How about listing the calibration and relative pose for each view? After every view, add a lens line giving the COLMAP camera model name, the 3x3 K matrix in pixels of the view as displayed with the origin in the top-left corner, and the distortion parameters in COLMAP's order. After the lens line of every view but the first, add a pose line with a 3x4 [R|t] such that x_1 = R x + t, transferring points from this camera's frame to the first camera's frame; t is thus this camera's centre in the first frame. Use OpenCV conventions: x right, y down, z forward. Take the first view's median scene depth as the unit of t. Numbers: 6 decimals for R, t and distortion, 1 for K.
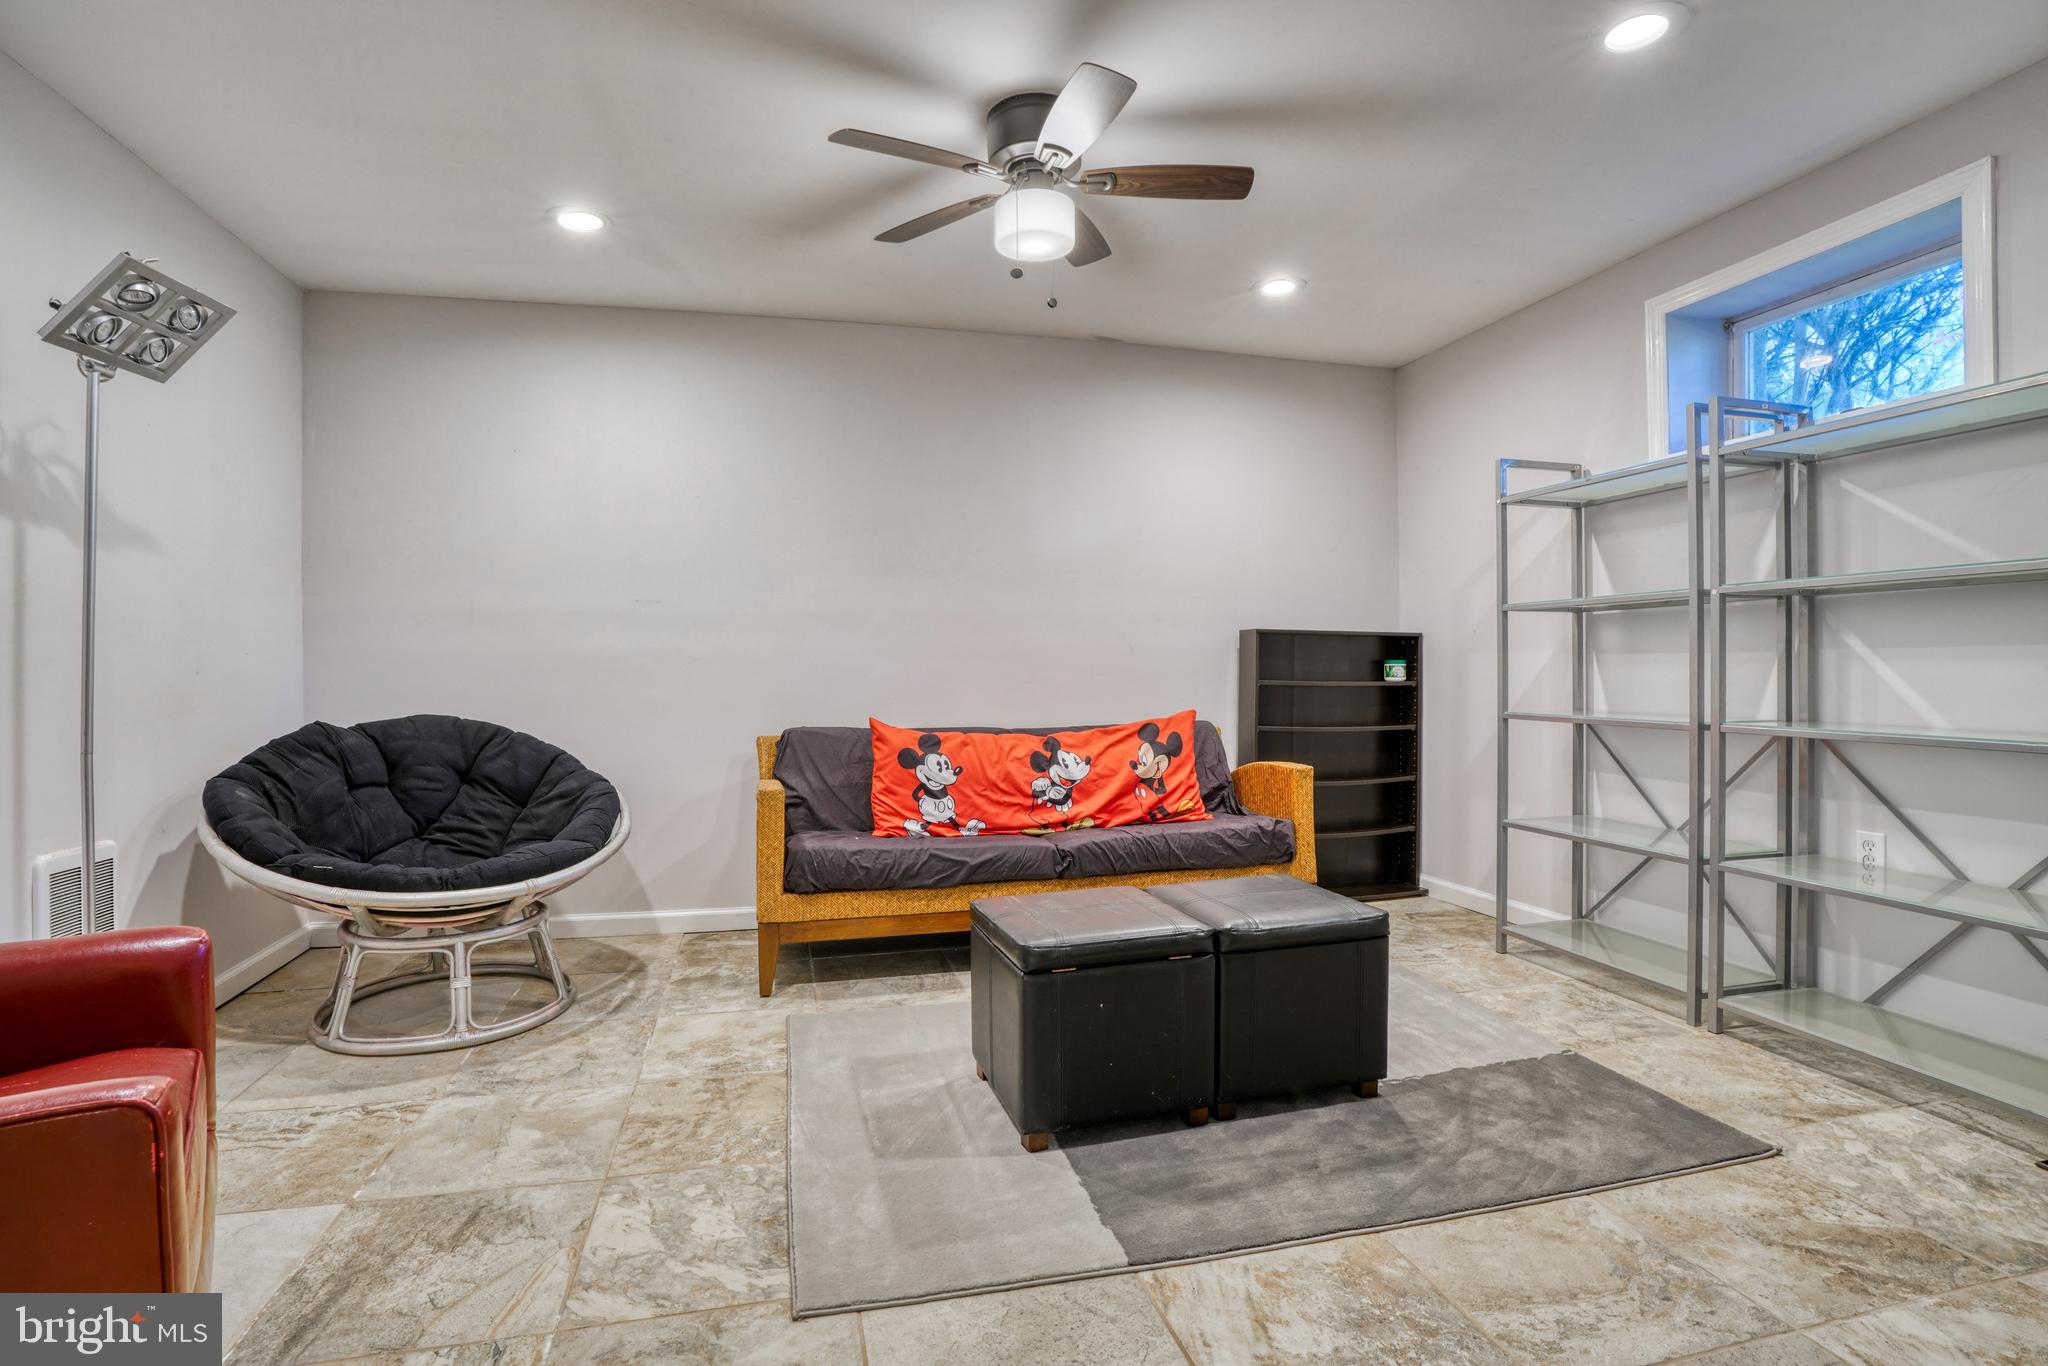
lens RADIAL K [[966.4, 0, 1002.5], [0, 966.4, 662.1], [0, 0, 1]] dist [-0.068842, 0.022905]
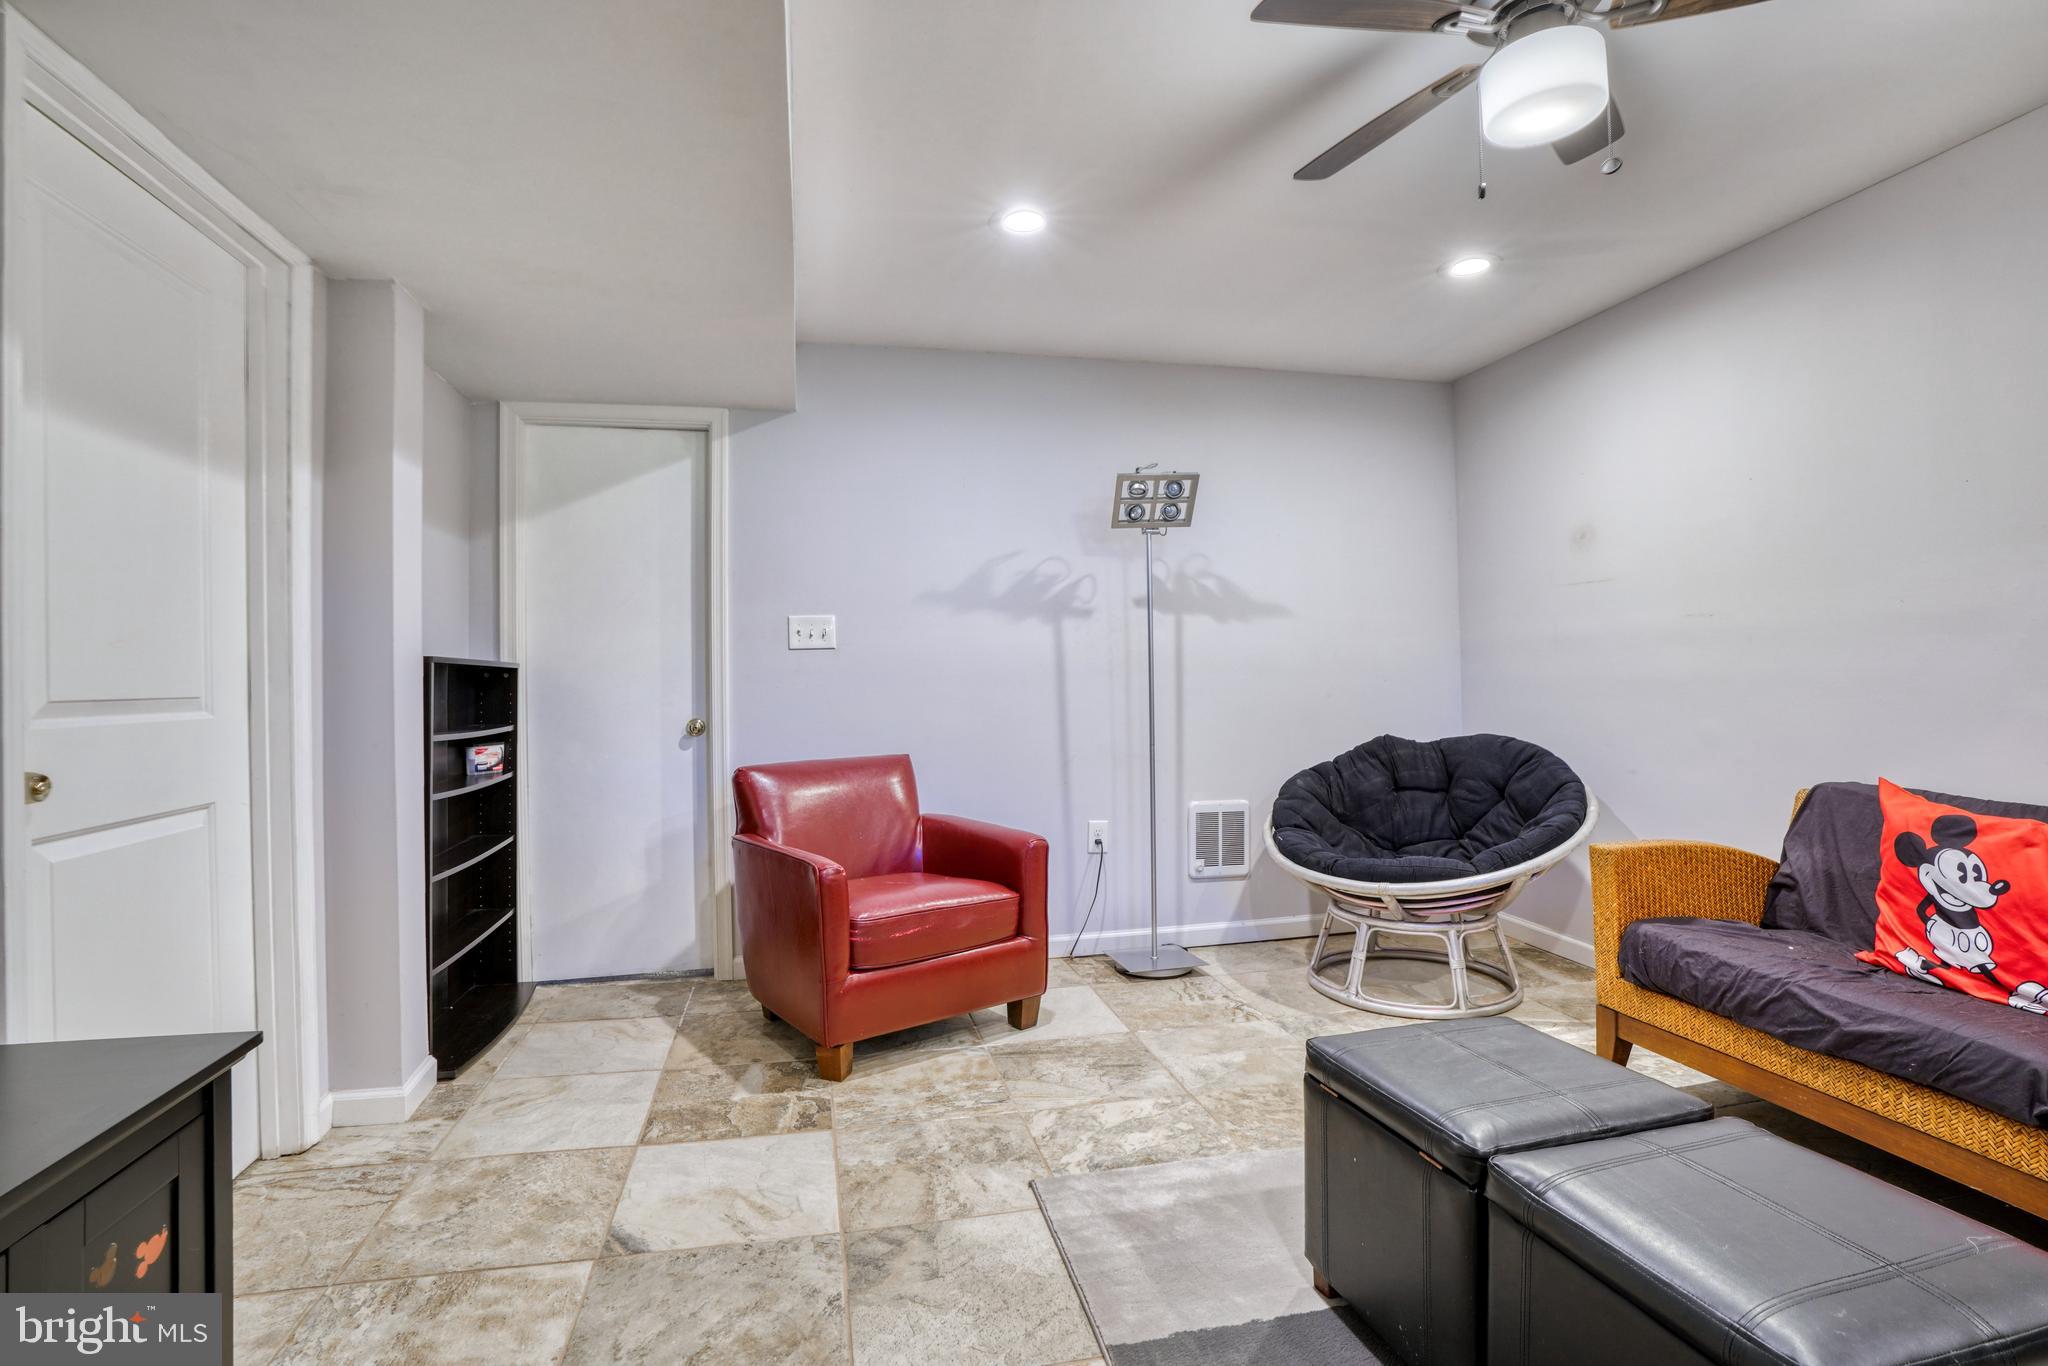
lens RADIAL K [[966.4, 0, 1002.5], [0, 966.4, 662.1], [0, 0, 1]] dist [-0.068842, 0.022905]
pose [[-0.031902, -0.015323, -0.999374, 0.601298], [0.018951, 0.999693, -0.015933, -0.025752], [0.999311, -0.019447, -0.031602, 0.511129]]
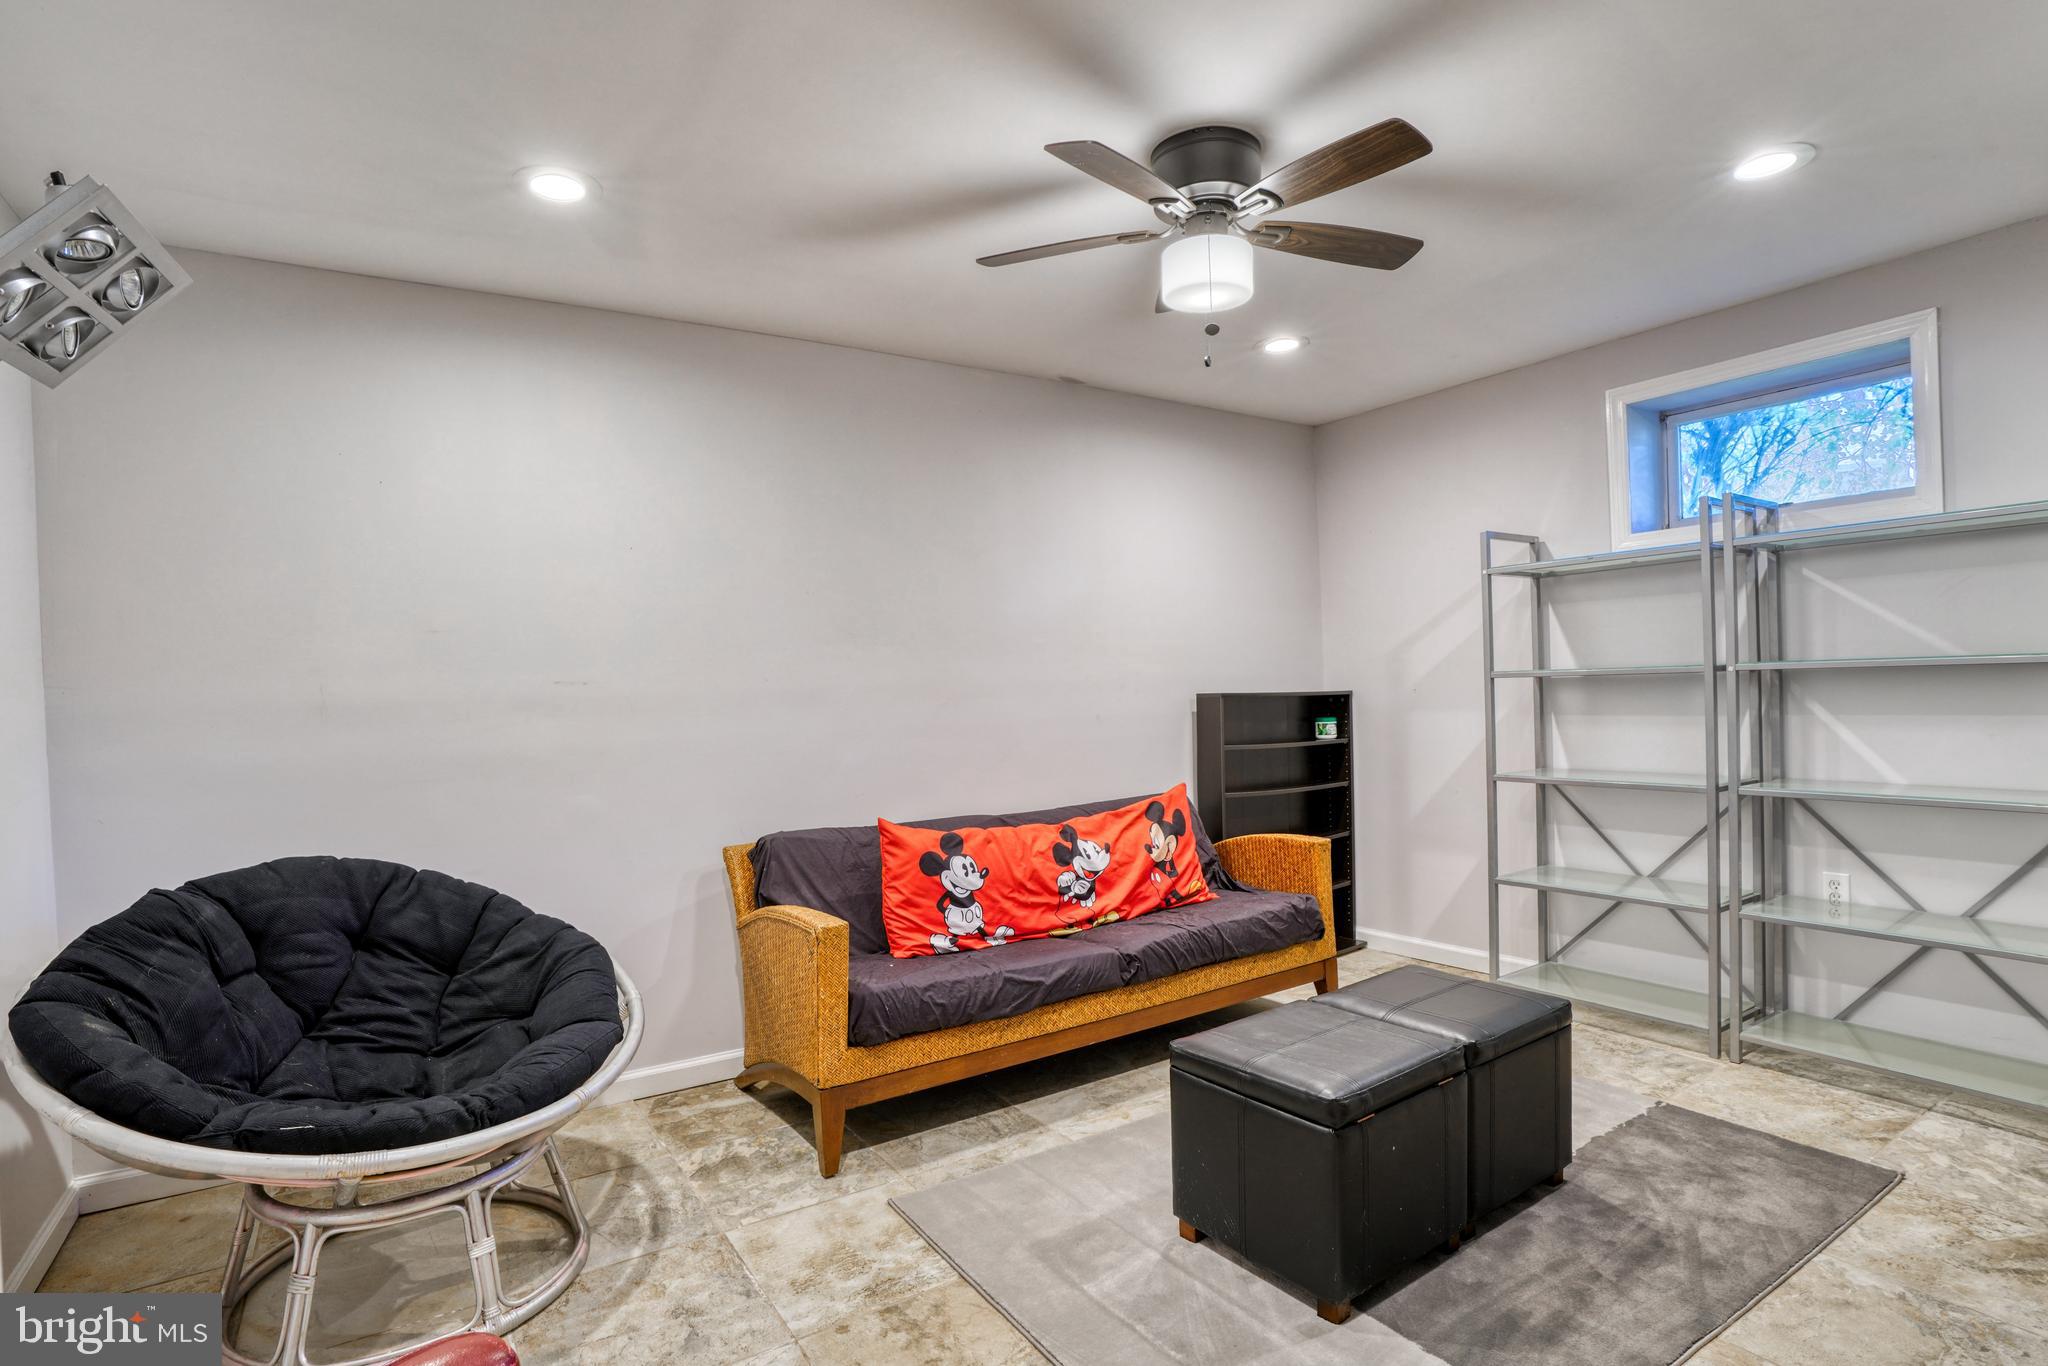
lens RADIAL K [[1016.5, 0, 1003.6], [0, 1016.5, 697.4], [0, 0, 1]] dist [-0.073970, 0.026722]
pose [[0.946982, -0.027922, 0.320070, -0.374588], [0.025503, 0.999606, 0.011750, -0.066525], [-0.320272, -0.002964, 0.947321, 0.146791]]
